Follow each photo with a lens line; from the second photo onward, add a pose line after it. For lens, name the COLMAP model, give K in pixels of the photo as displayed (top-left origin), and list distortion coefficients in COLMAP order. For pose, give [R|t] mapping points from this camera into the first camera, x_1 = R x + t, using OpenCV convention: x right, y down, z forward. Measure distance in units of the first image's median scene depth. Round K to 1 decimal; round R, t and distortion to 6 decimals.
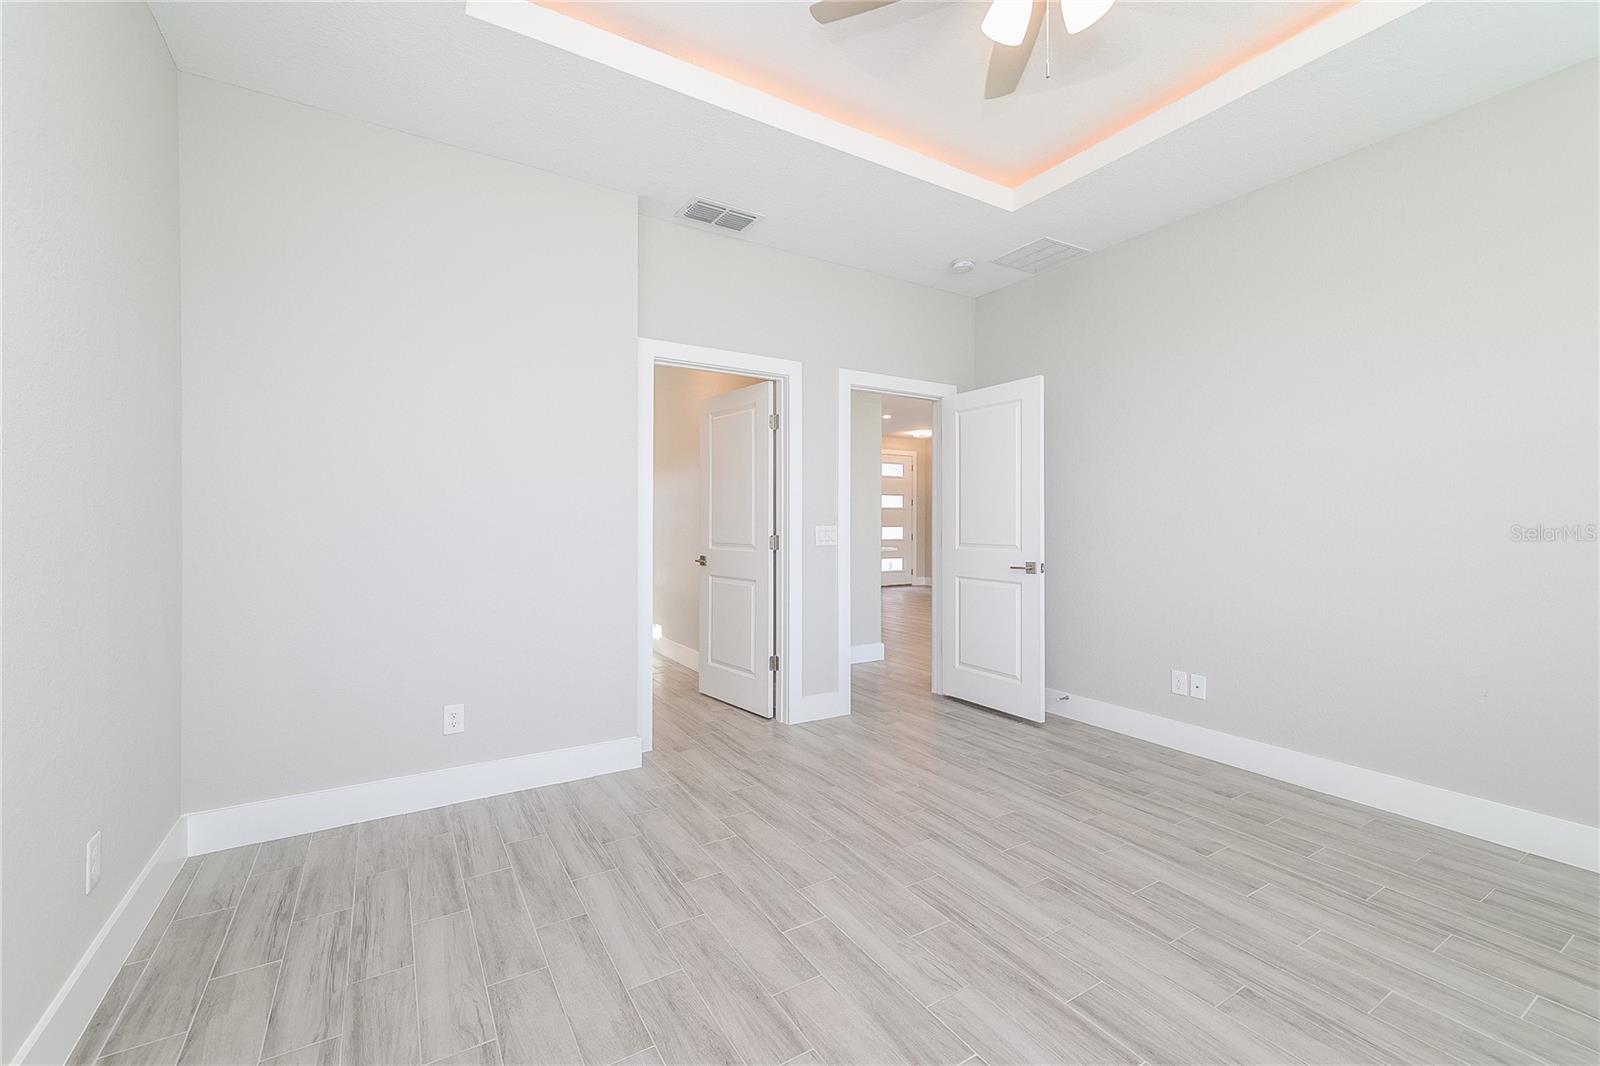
lens RADIAL K [[668.6, 0, 801.5], [0, 668.6, 524.2], [0, 0, 1]] dist [0.004622, 0.000144]
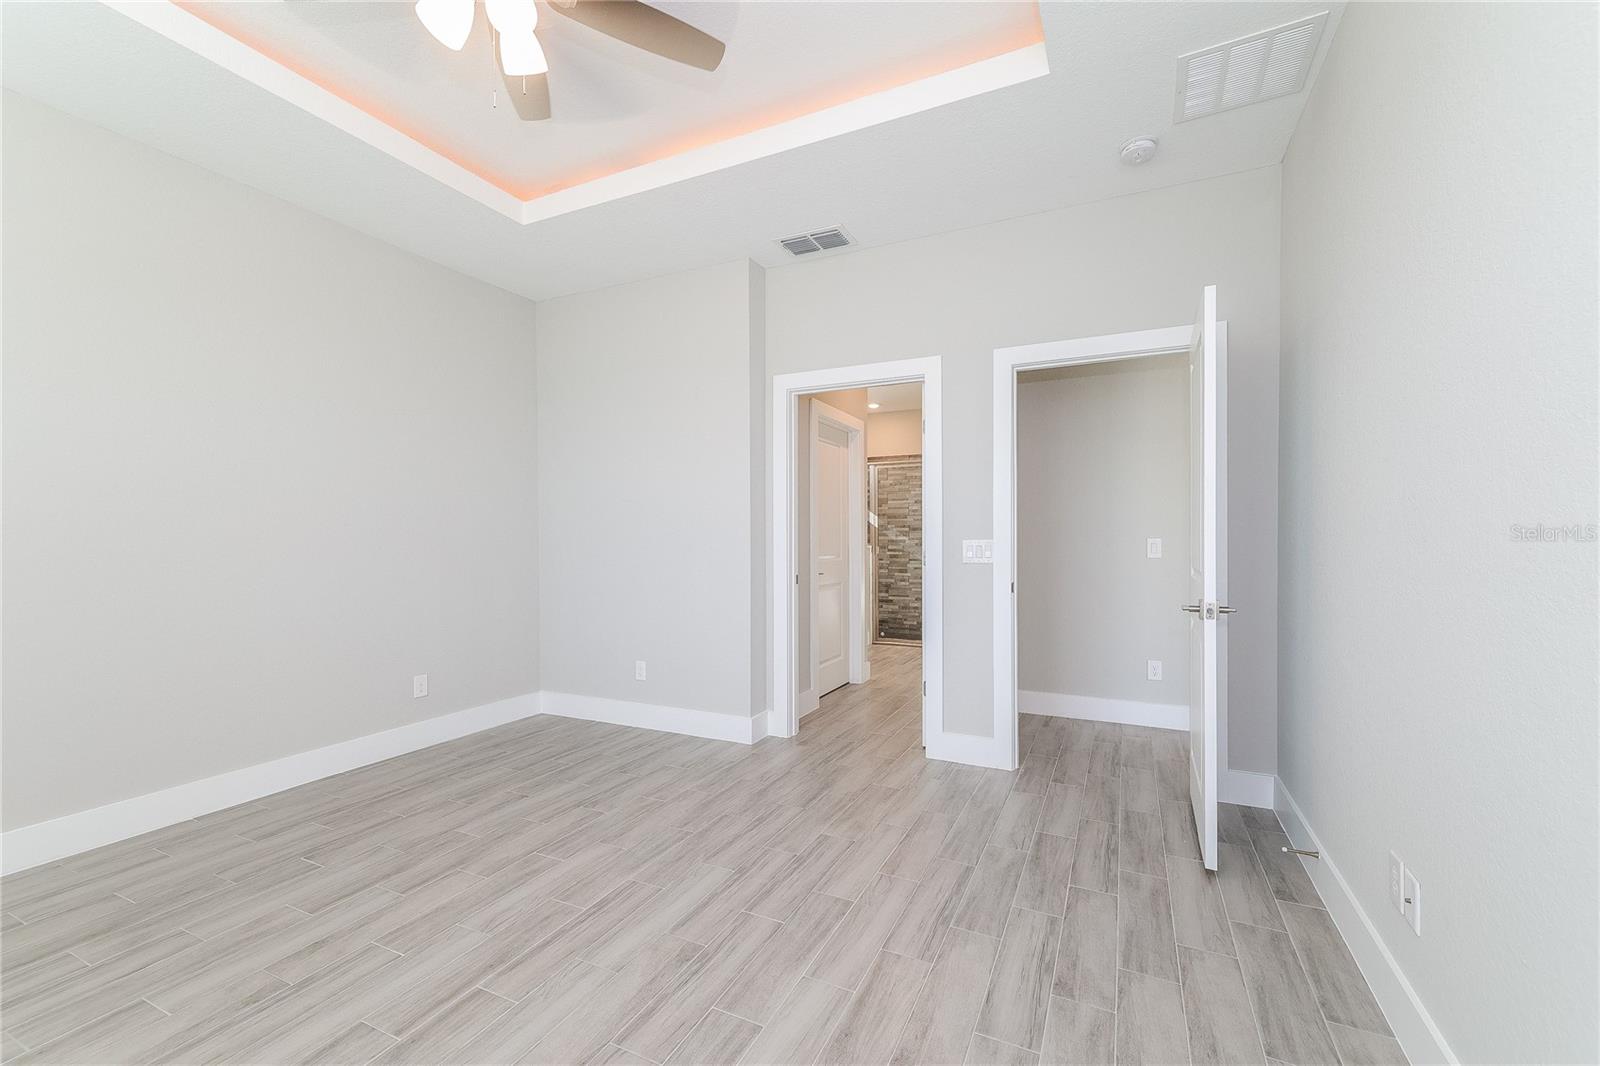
lens RADIAL K [[674.5, 0, 799.1], [0, 674.5, 548.9], [0, 0, 1]] dist [0.012565, 0.000042]
pose [[0.530446, 0.012432, -0.847627, 0.933031], [0.004398, 0.999839, 0.017416, -0.003389], [0.847707, -0.012966, 0.530306, 0.510082]]
